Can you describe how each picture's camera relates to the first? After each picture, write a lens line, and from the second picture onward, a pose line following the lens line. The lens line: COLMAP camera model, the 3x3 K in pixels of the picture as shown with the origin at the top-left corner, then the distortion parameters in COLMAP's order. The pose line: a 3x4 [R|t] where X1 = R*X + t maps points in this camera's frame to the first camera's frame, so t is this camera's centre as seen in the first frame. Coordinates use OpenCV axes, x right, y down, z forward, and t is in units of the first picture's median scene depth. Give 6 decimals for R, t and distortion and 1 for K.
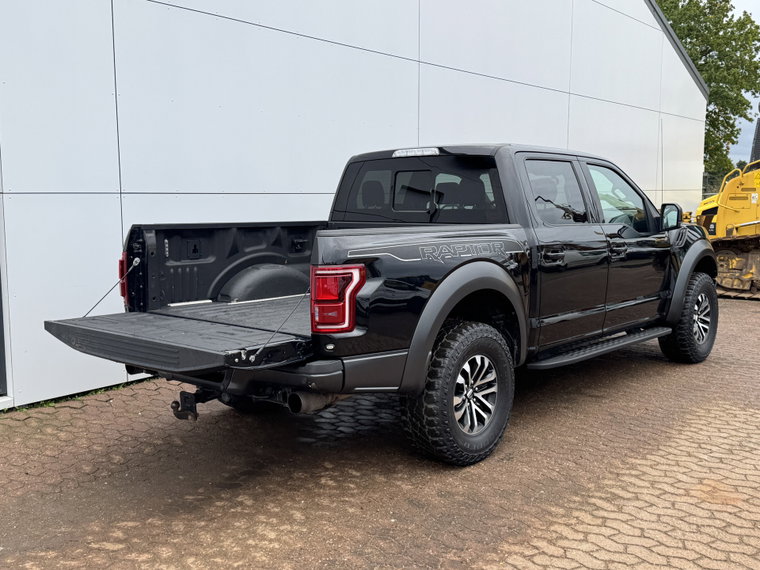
lens RADIAL K [[803.2, 0, 374.1], [0, 803.2, 273.3], [0, 0, 1]] dist [0.021400, 0.000000]
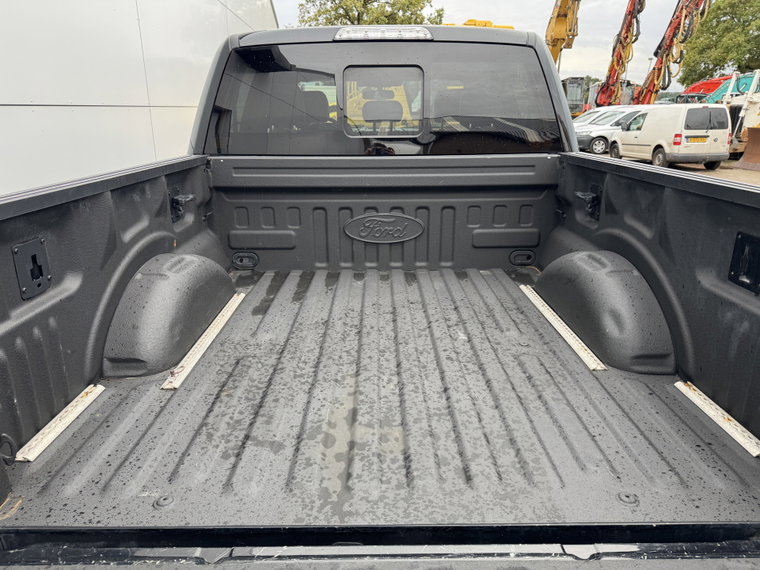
lens RADIAL K [[540.9, 0, 380.1], [0, 540.9, 286.0], [0, 0, 1]] dist [0.020183, -0.044902]
pose [[0.751731, -0.202886, 0.627485, -0.261684], [0.064654, 0.969589, 0.236043, -0.068495], [-0.656293, -0.136871, 0.741988, 0.735437]]
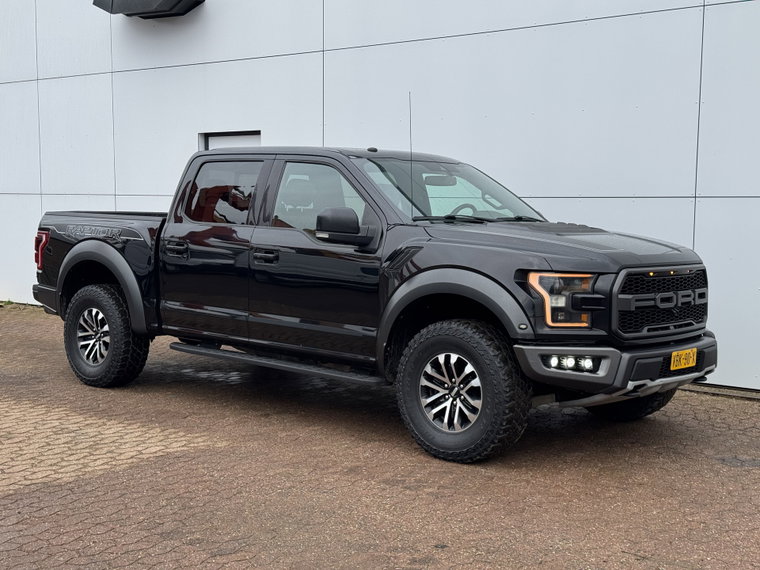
lens RADIAL K [[1084.9, 0, 382.8], [0, 1084.9, 289.3], [0, 0, 1]] dist [0.096678, 0.000000]
pose [[-0.012961, 0.086754, -0.996145, 1.756879], [-0.107604, 0.990323, 0.087647, -0.131195], [0.994109, 0.108326, -0.003501, 1.317231]]
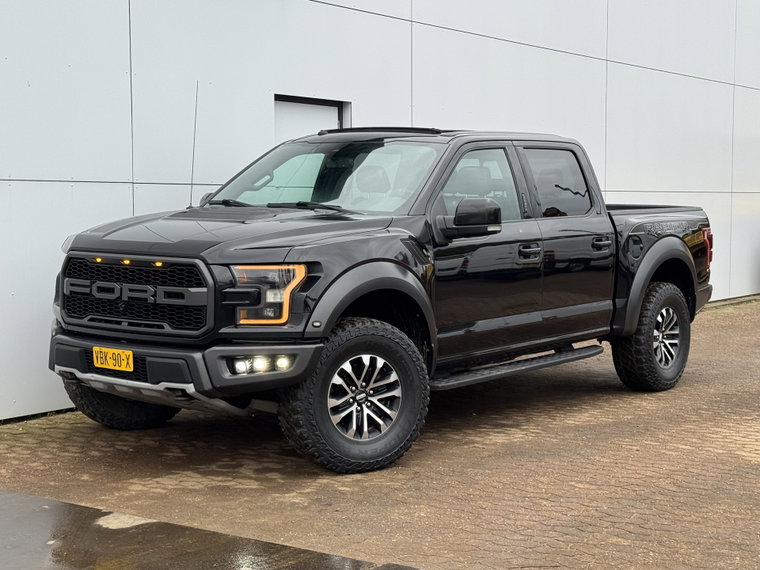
lens RADIAL K [[1288.3, 0, 380.9], [0, 1288.3, 286.2], [0, 0, 1]] dist [0.093310, 0.000000]
pose [[-0.996601, 0.003783, -0.082298, 0.370492], [-0.009725, 0.986559, 0.163115, -0.267752], [0.081809, 0.163361, -0.983169, 2.942750]]
